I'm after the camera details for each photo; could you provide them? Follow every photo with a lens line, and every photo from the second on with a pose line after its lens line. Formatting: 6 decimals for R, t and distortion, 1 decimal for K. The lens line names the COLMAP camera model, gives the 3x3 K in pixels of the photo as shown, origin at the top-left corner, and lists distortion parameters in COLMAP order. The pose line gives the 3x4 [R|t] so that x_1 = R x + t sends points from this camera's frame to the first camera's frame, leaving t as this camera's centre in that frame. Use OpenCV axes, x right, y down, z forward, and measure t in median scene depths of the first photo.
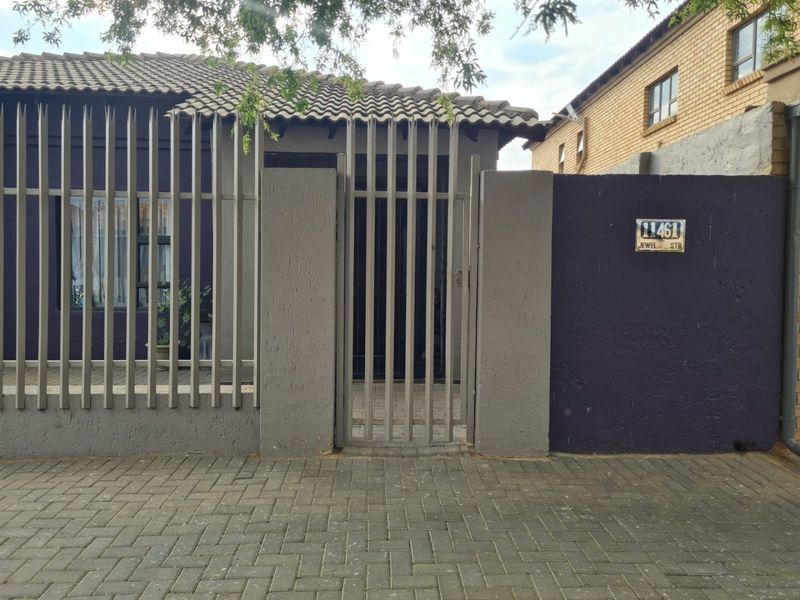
lens RADIAL K [[590.5, 0, 400.0], [0, 590.5, 300.0], [0, 0, 1]] dist [0.037682, -0.000827]
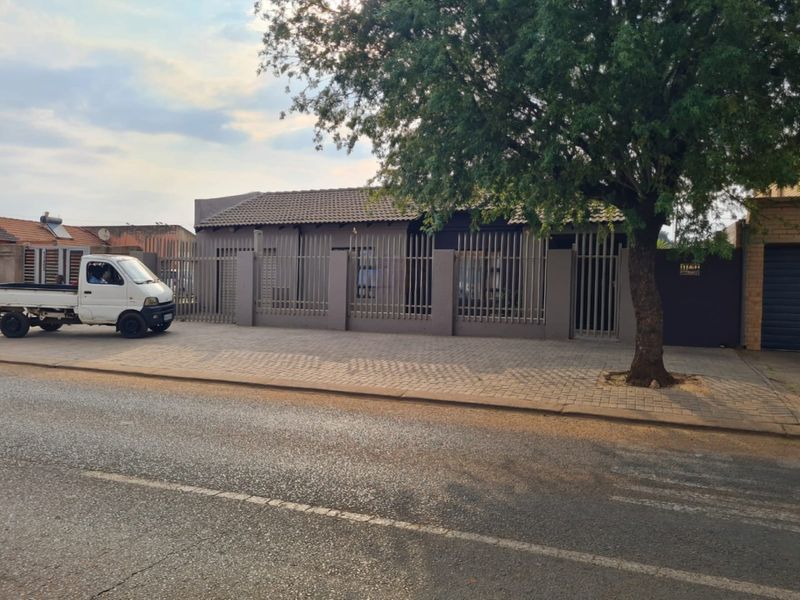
lens RADIAL K [[590.5, 0, 400.0], [0, 590.5, 300.0], [0, 0, 1]] dist [0.037682, -0.000827]
pose [[0.930189, 0.009928, -0.366947, 0.194049], [-0.027807, 0.998668, -0.043469, 0.204372], [0.366027, 0.050638, 0.929226, -2.168516]]
